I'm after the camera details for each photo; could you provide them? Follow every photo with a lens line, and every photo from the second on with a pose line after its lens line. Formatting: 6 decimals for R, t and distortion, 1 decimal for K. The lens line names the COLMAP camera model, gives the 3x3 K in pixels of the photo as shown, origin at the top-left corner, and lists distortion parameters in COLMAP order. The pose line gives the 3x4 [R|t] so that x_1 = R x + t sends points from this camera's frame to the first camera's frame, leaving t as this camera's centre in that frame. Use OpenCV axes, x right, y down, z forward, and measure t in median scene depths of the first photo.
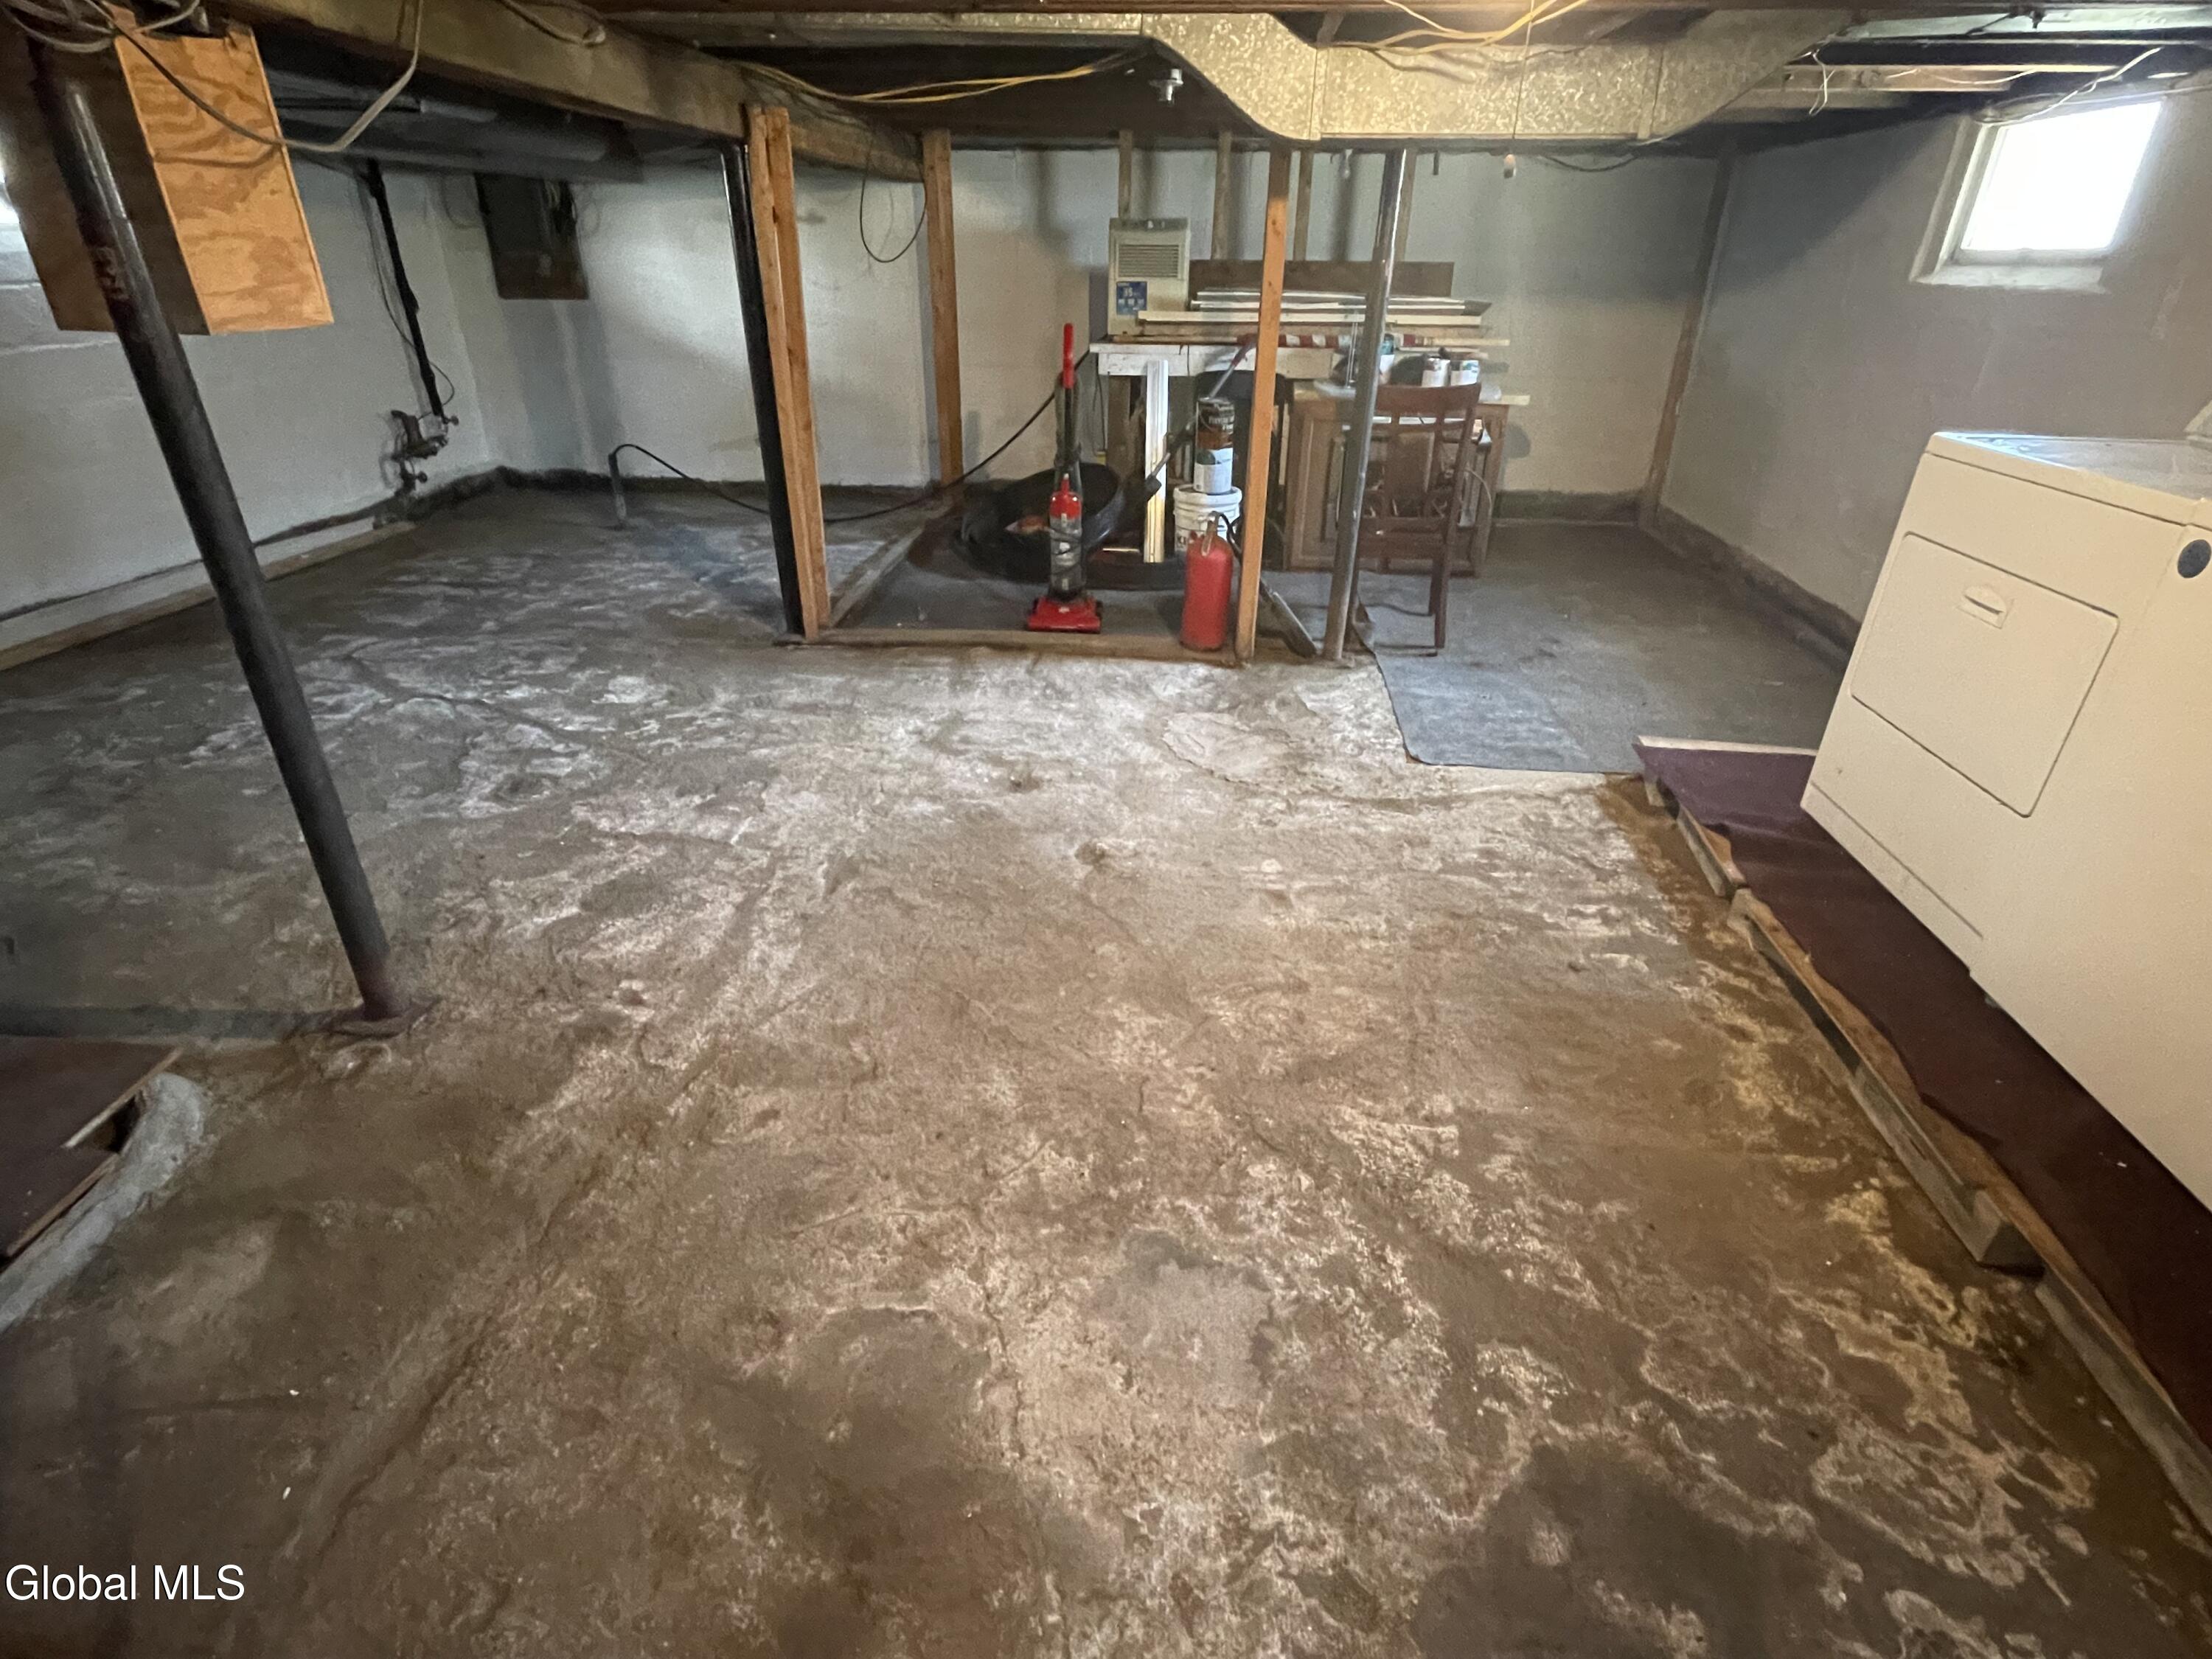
lens RADIAL K [[1105.8, 0, 1103.2], [0, 1105.8, 832.7], [0, 0, 1]] dist [-0.001538, -0.001305]
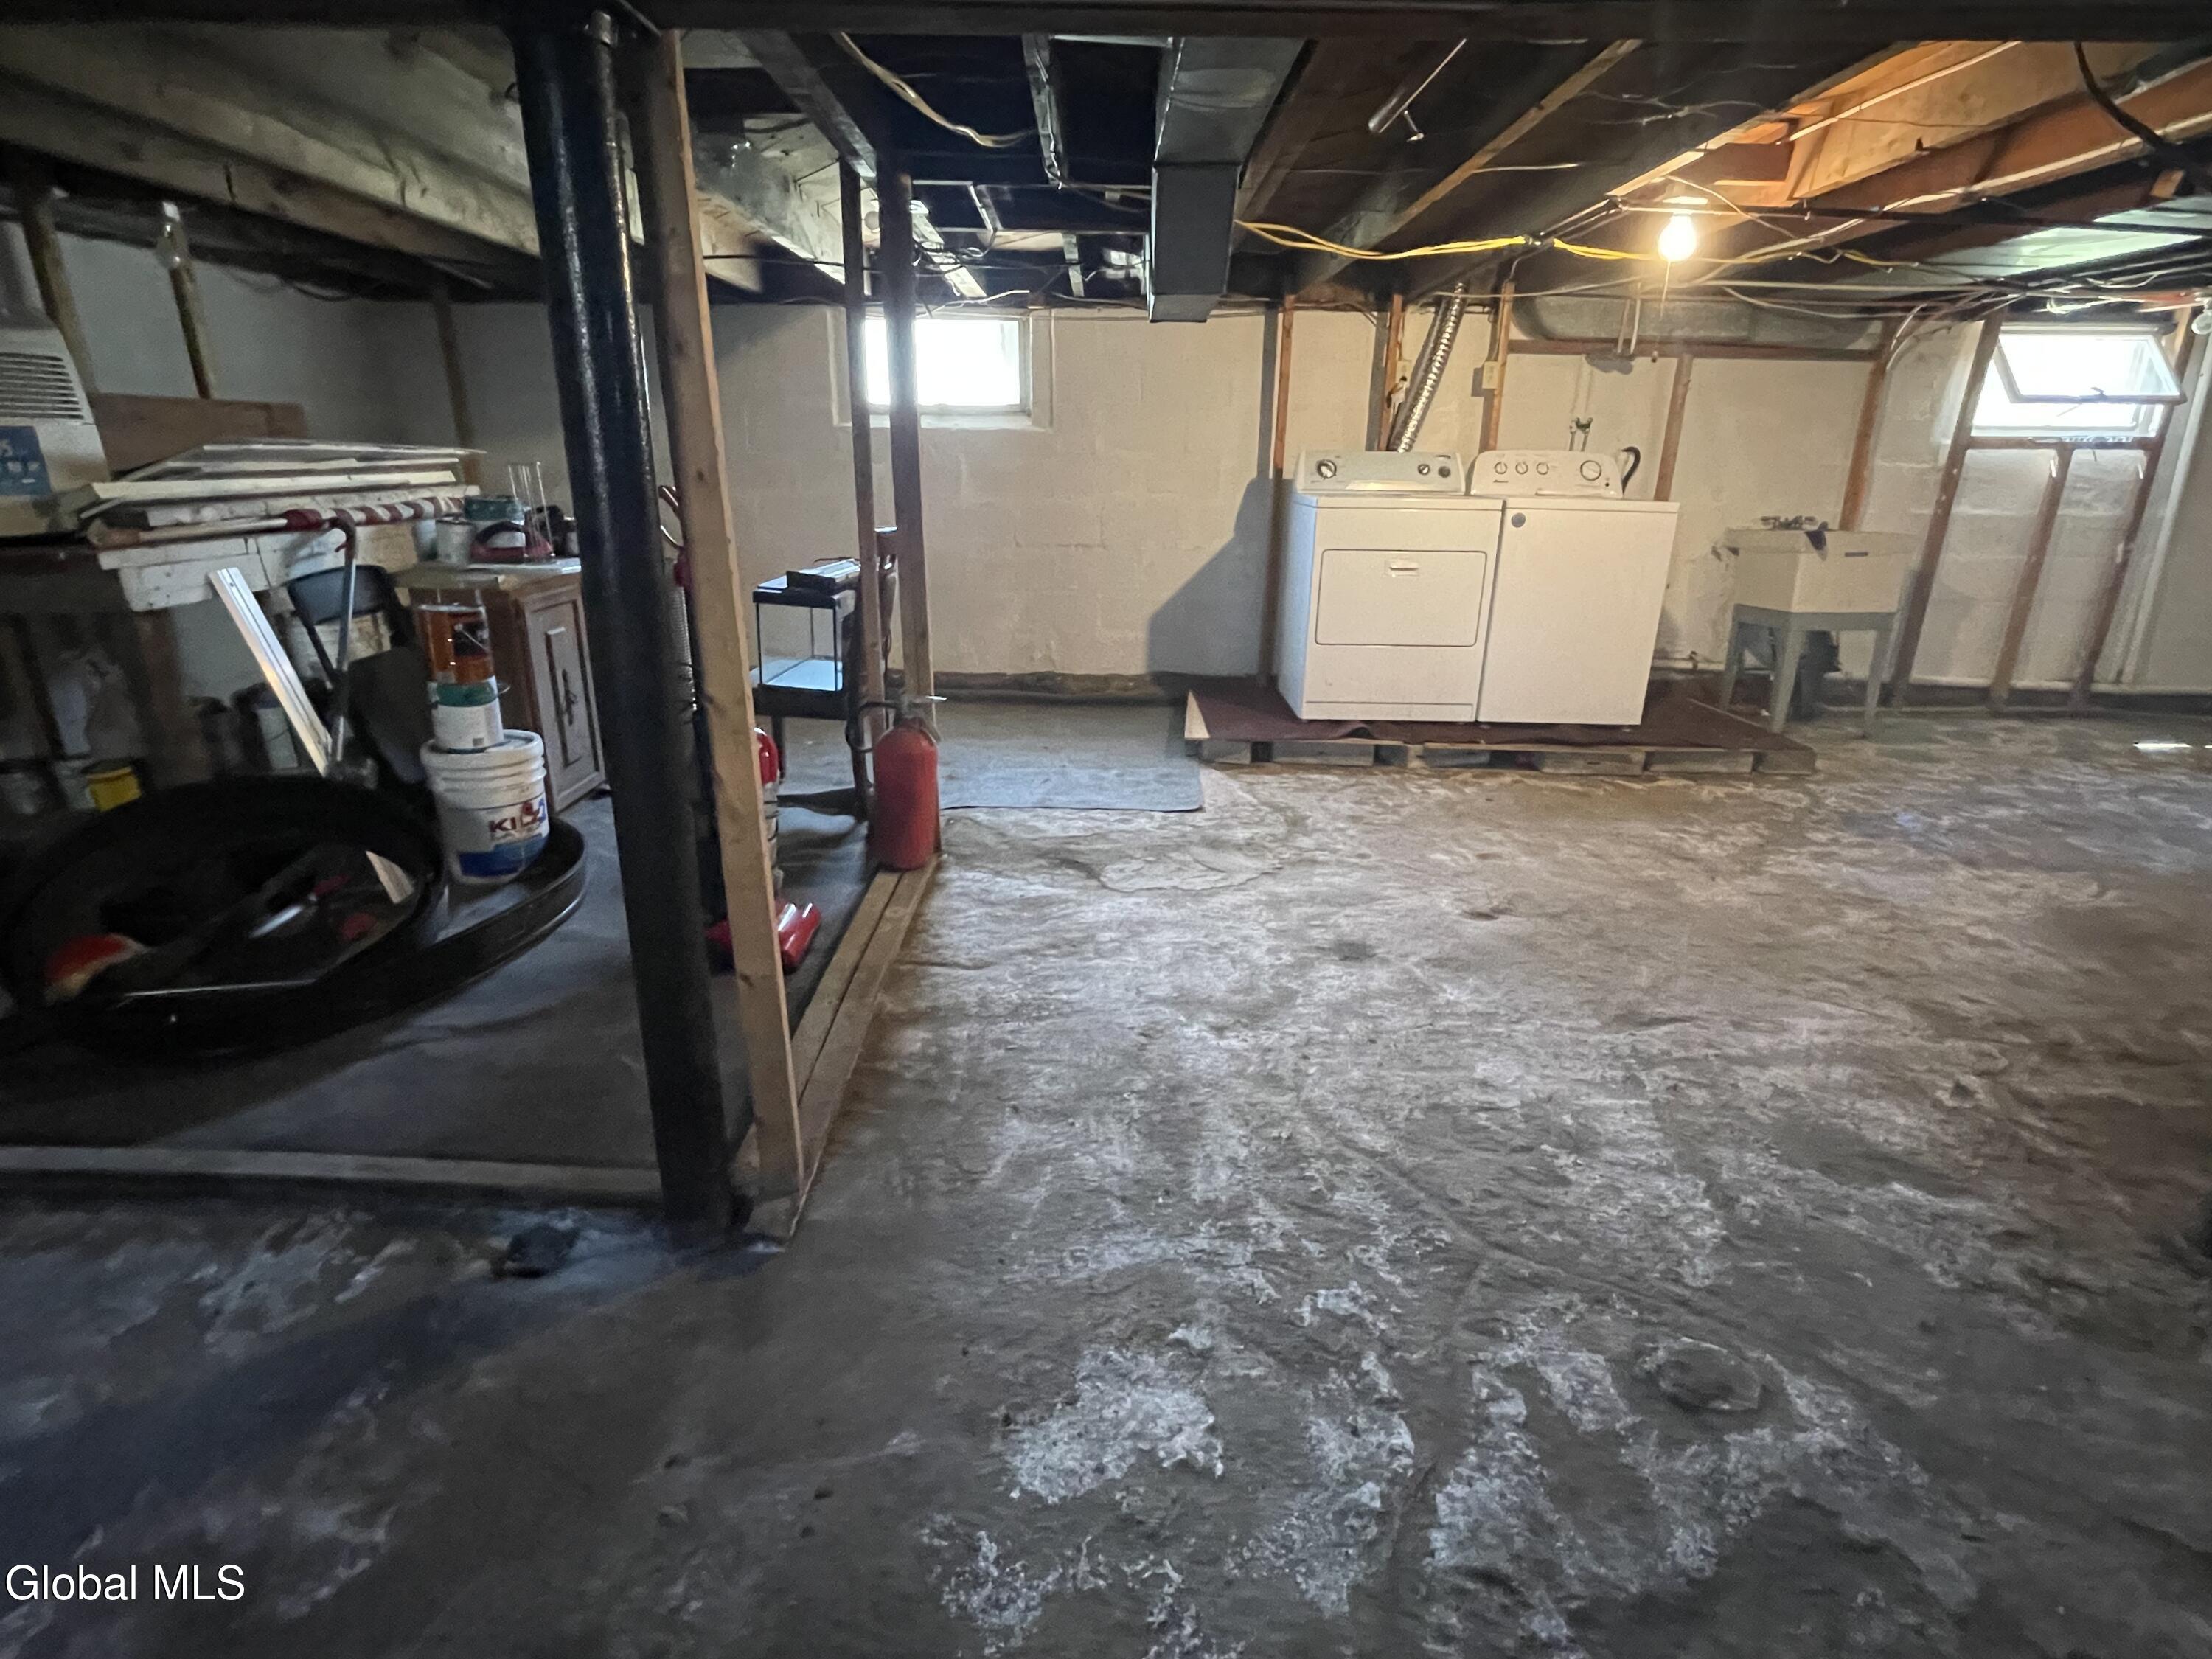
lens RADIAL K [[1105.8, 0, 1100.9], [0, 1105.8, 830.8], [0, 0, 1]] dist [-0.001538, -0.001305]
pose [[-0.082322, -0.336686, 0.938012, -0.843102], [0.452583, 0.825927, 0.336174, -0.505349], [-0.887914, 0.452203, 0.084387, 1.040068]]
